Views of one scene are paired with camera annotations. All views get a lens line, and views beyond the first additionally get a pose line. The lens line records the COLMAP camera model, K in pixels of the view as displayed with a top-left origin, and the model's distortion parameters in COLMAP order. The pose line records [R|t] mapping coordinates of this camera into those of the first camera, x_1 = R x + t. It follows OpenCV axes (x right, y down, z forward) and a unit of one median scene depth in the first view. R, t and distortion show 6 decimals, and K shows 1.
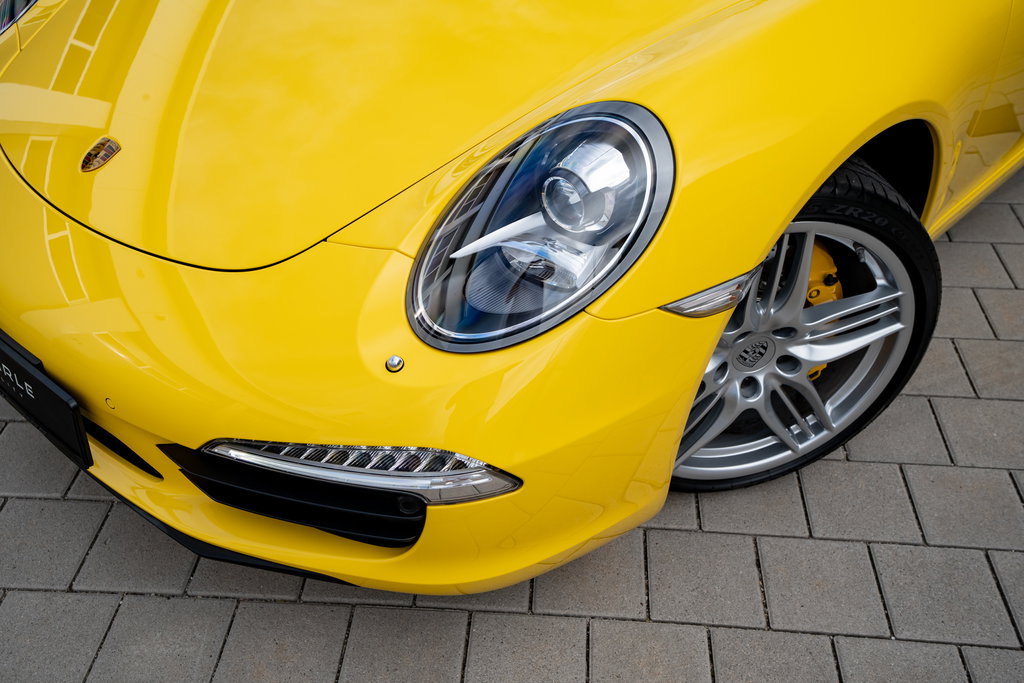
lens RADIAL K [[977.0, 0, 512.0], [0, 977.0, 341.5], [0, 0, 1]] dist [0.052775, 0.013167]
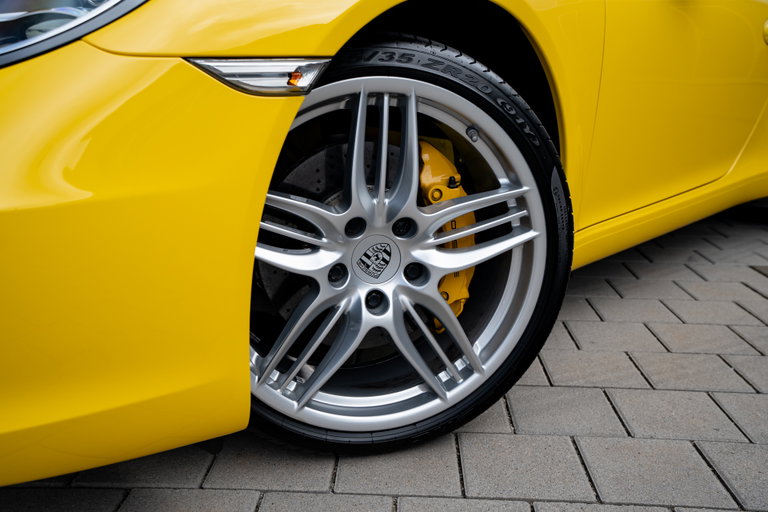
lens RADIAL K [[732.7, 0, 384.0], [0, 732.7, 256.0], [0, 0, 1]] dist [0.052775, 0.013167]
pose [[0.999270, 0.006913, 0.037570, 0.212733], [0.009534, 0.907243, -0.420500, 0.274550], [-0.036992, 0.420551, 0.906514, 0.359265]]
